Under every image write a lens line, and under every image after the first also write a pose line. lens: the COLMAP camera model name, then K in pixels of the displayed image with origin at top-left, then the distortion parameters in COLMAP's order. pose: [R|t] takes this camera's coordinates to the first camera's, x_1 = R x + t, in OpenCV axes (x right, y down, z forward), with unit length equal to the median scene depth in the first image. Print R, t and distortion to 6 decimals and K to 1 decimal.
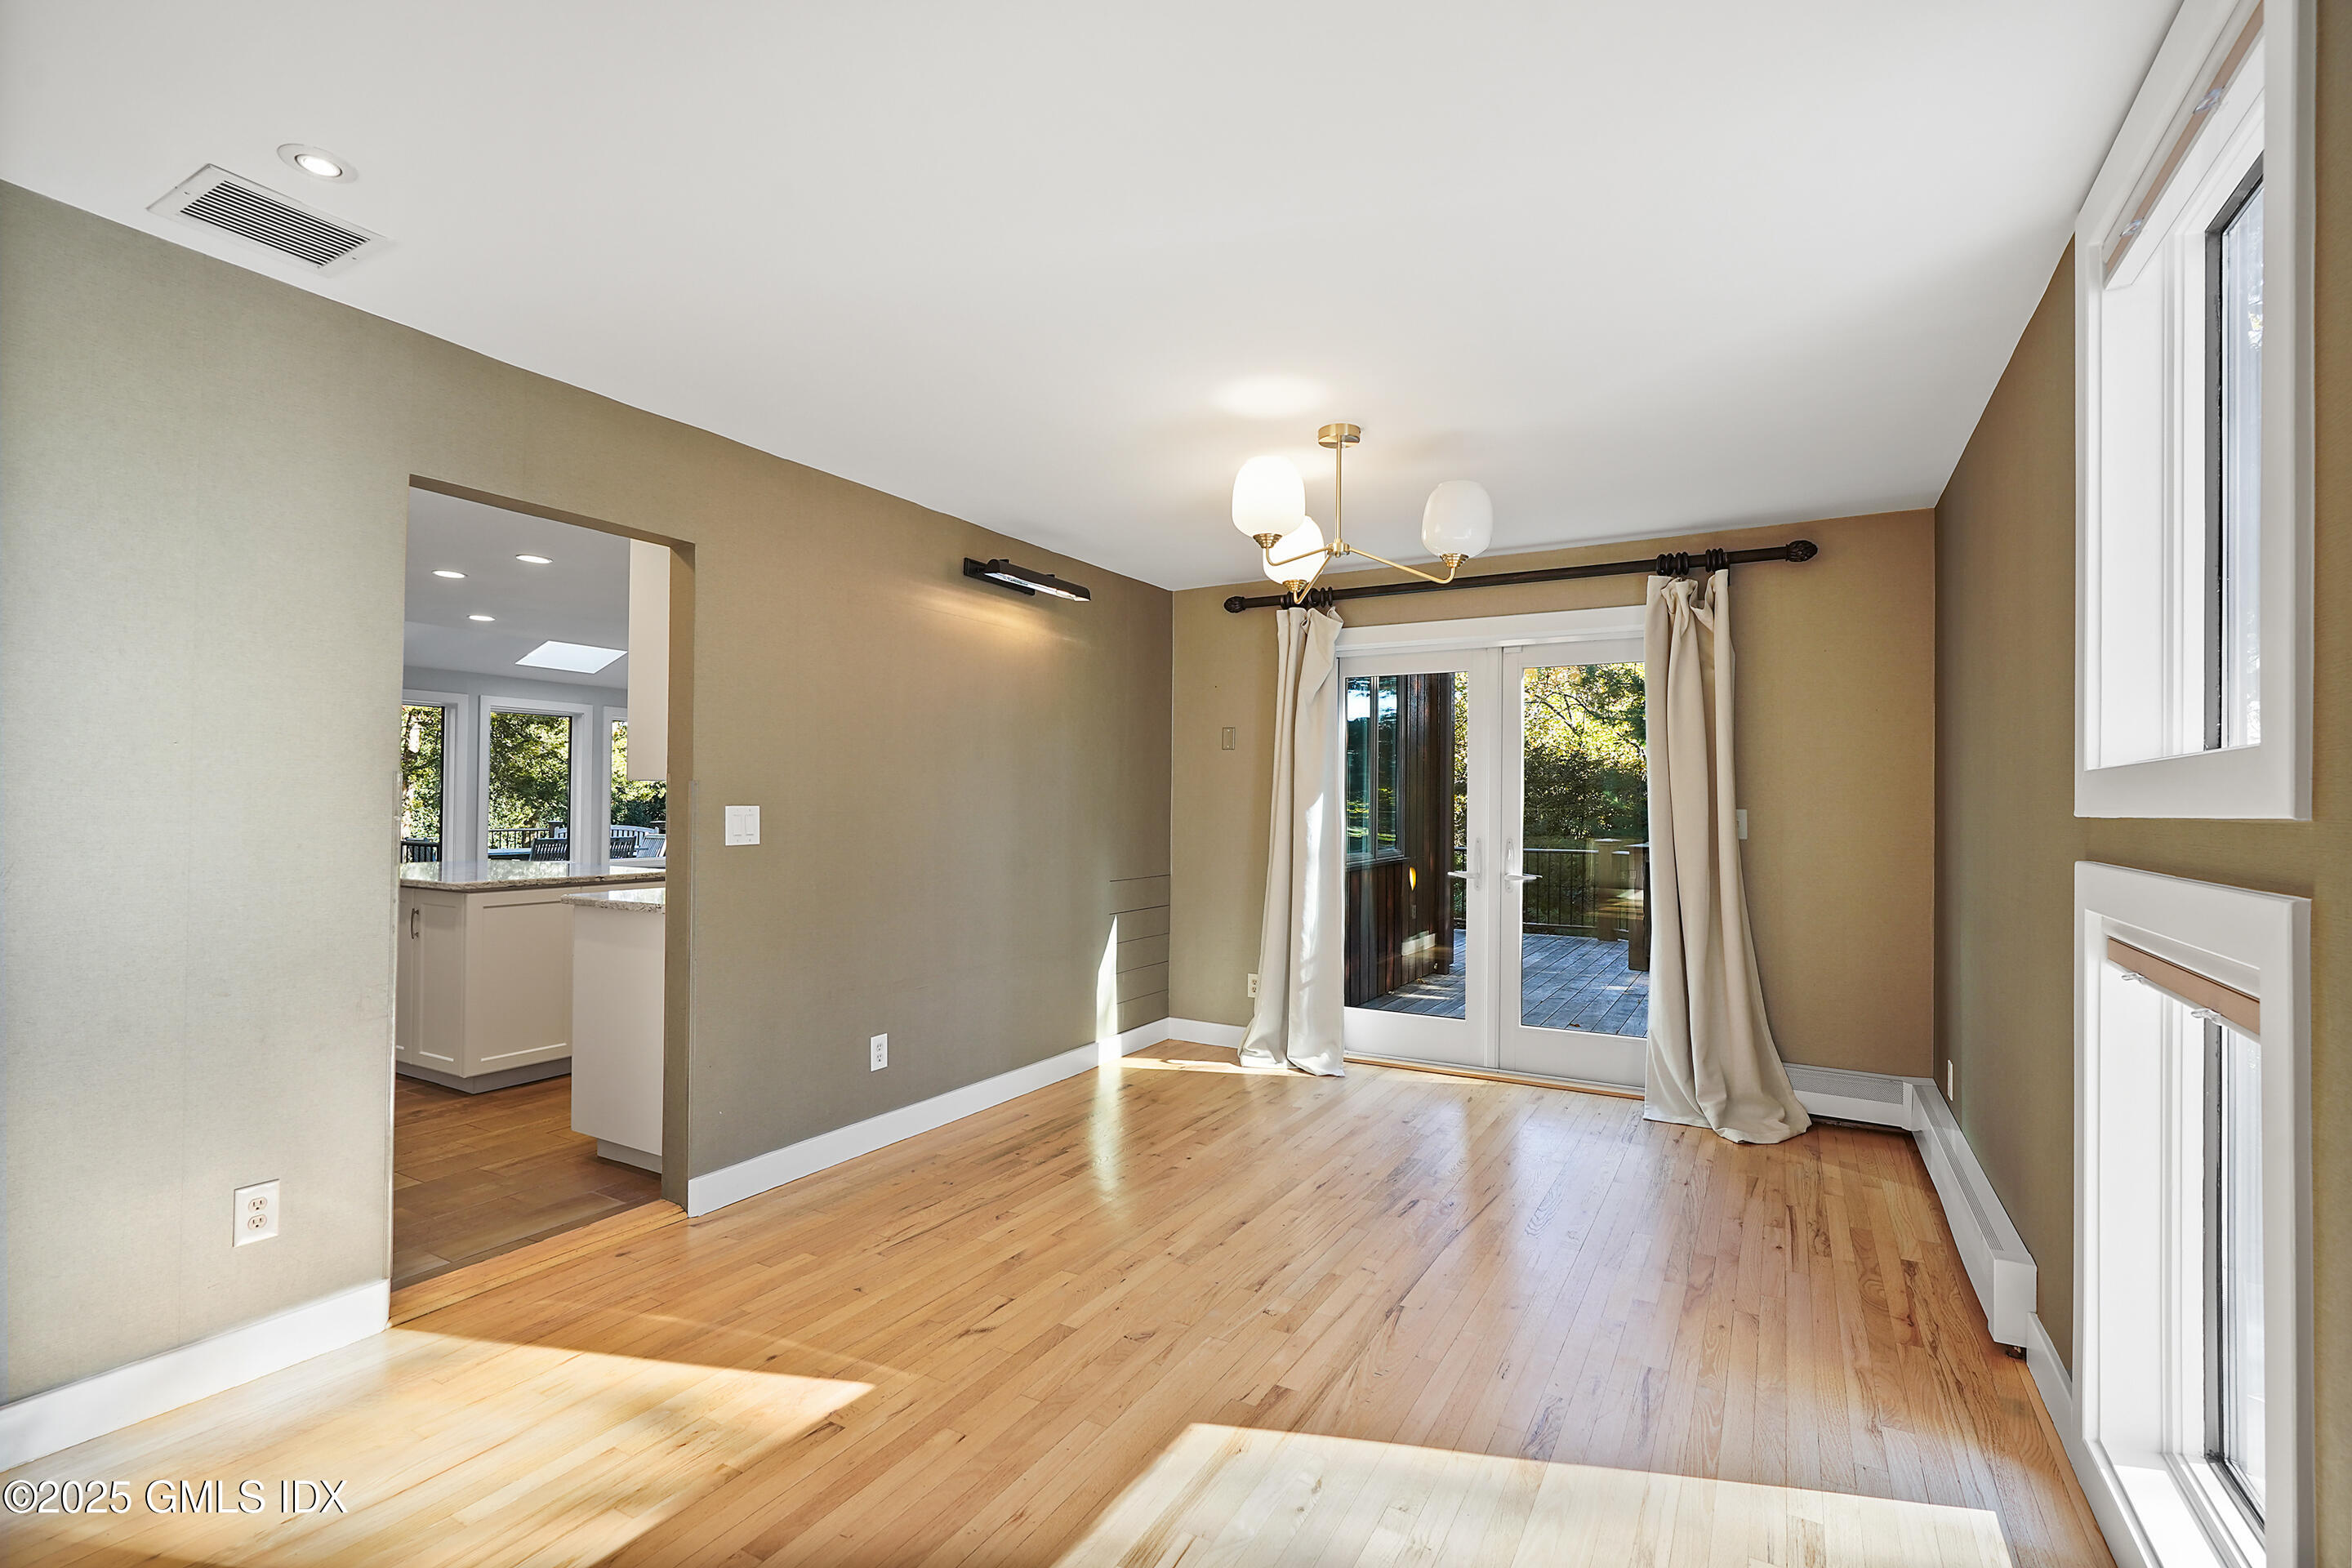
lens RADIAL K [[1071.0, 0, 1189.8], [0, 1071.0, 794.3], [0, 0, 1]] dist [-0.013950, 0.002784]
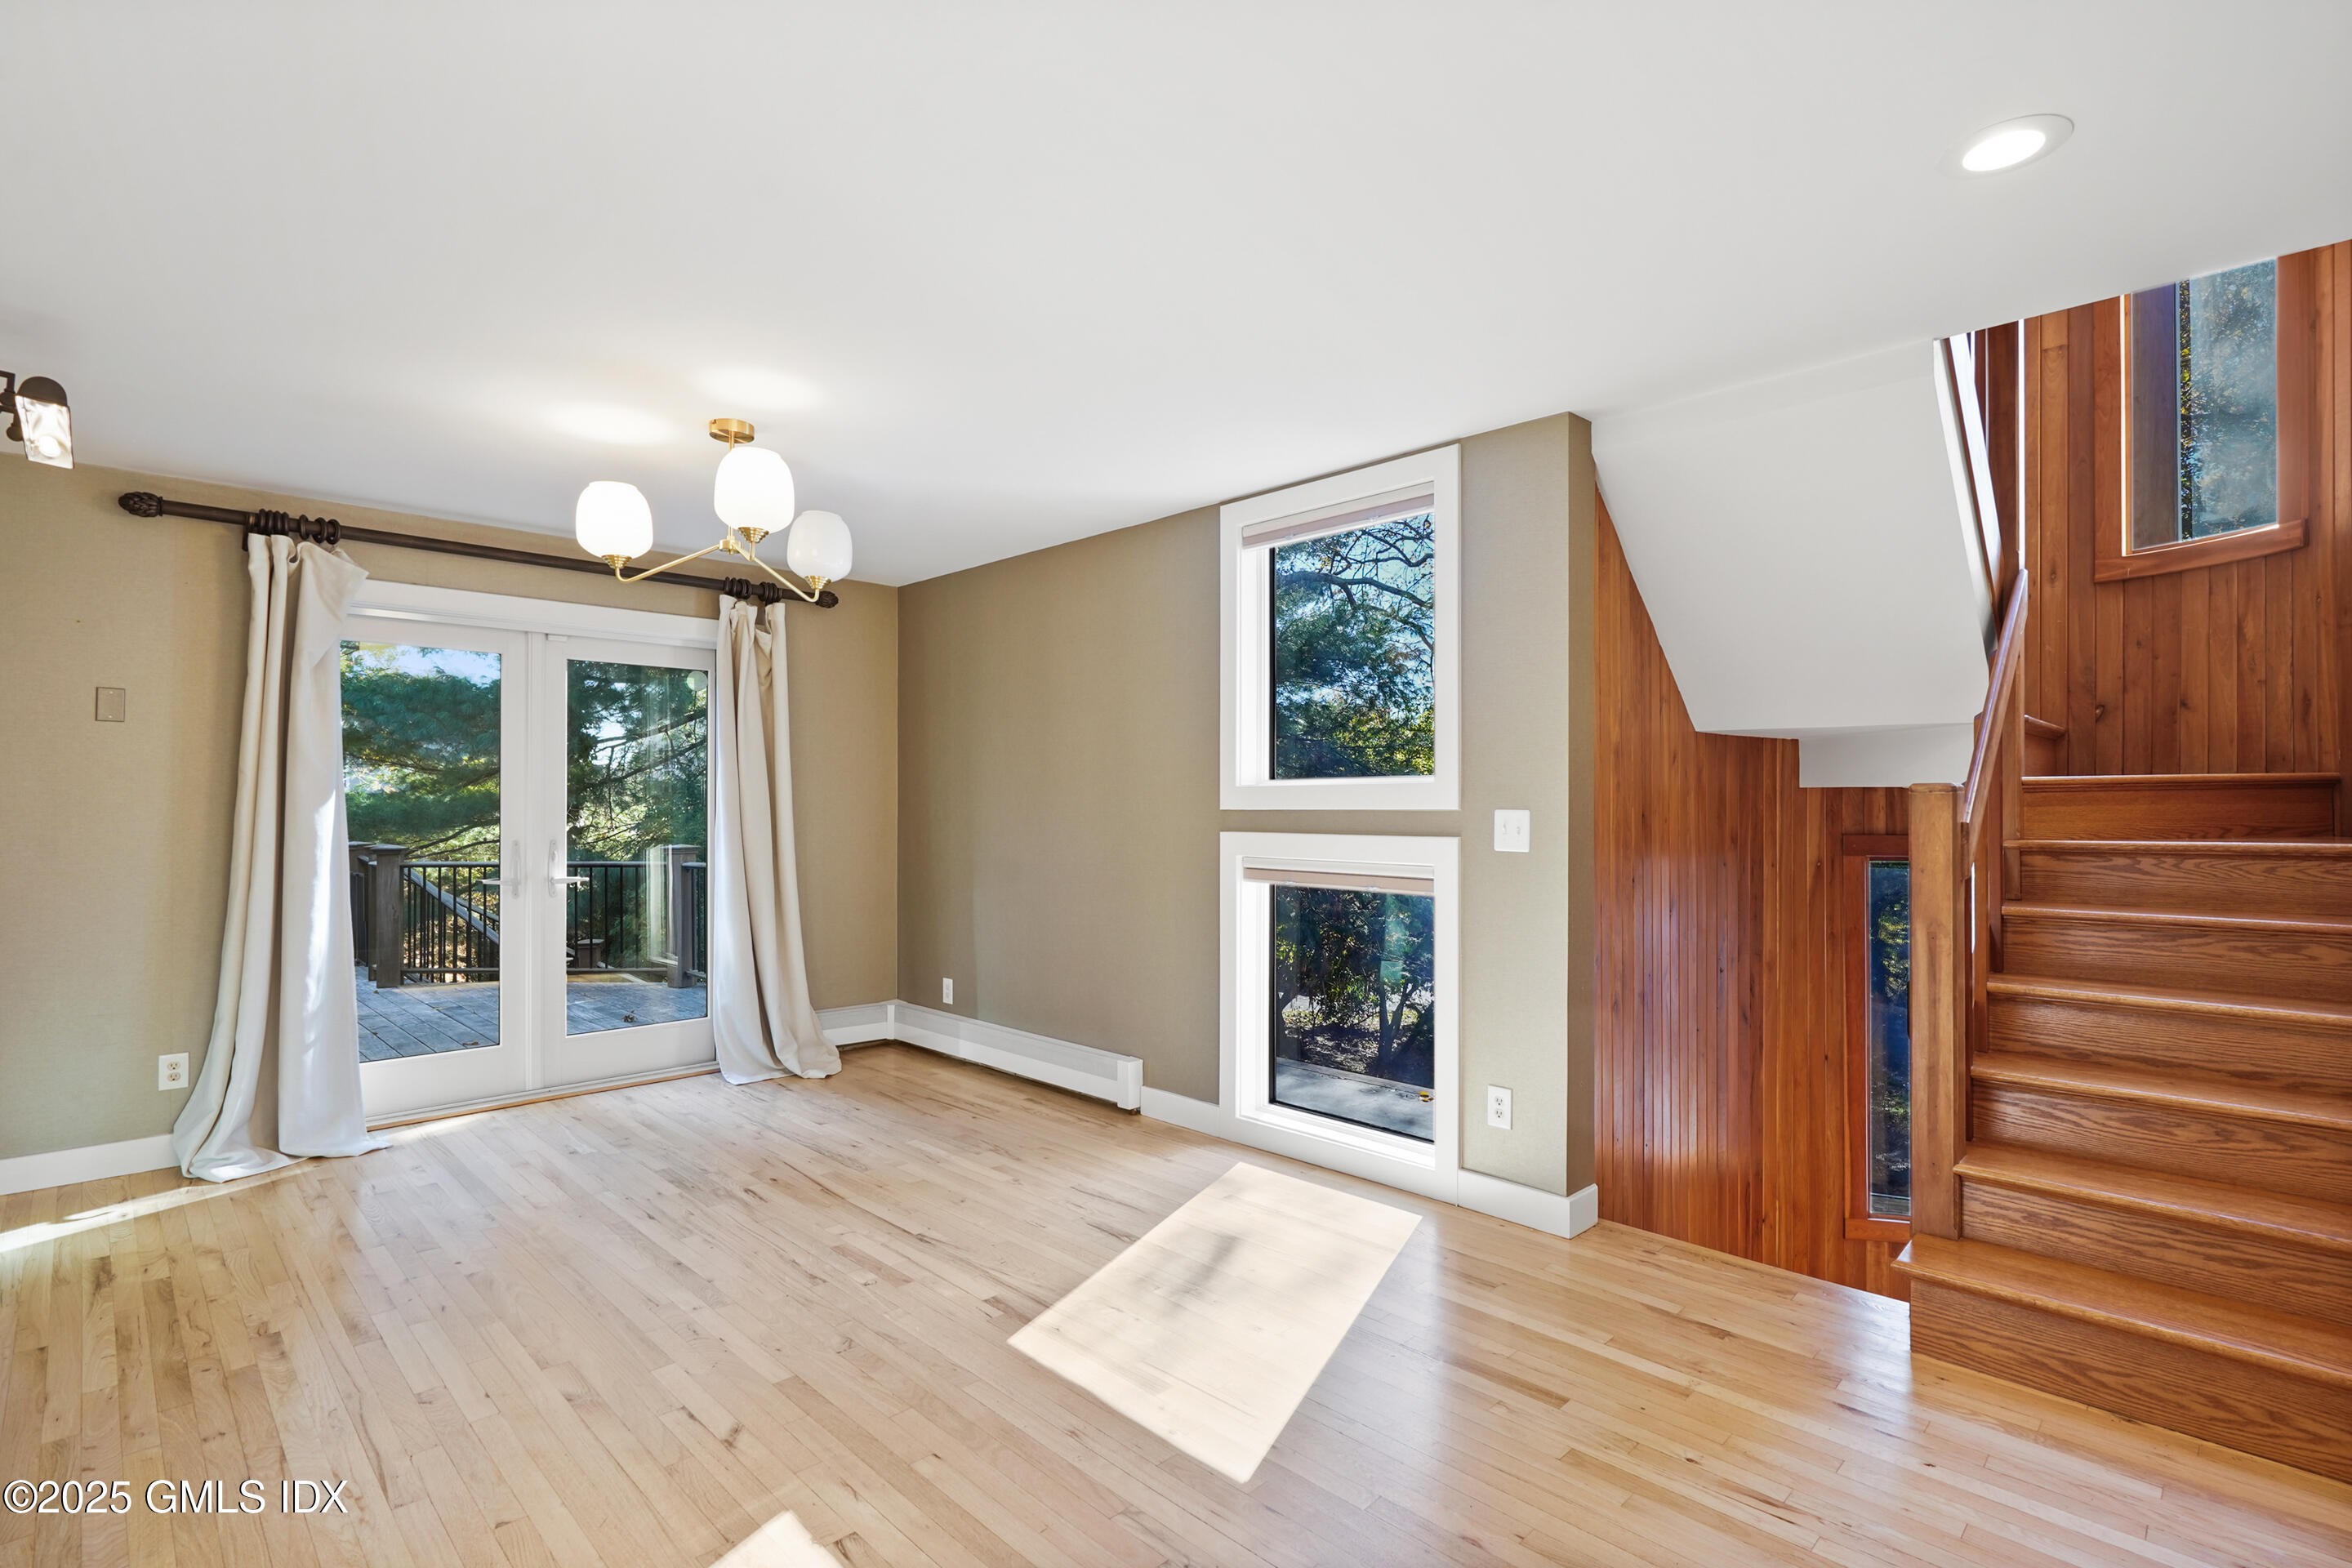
lens RADIAL K [[1071.0, 0, 1194.5], [0, 1071.0, 804.5], [0, 0, 1]] dist [-0.013950, 0.002784]
pose [[0.262595, -0.005587, 0.964890, -0.610556], [-0.009033, 0.999925, 0.008248, -0.002230], [-0.964864, -0.010882, 0.262525, 0.292390]]
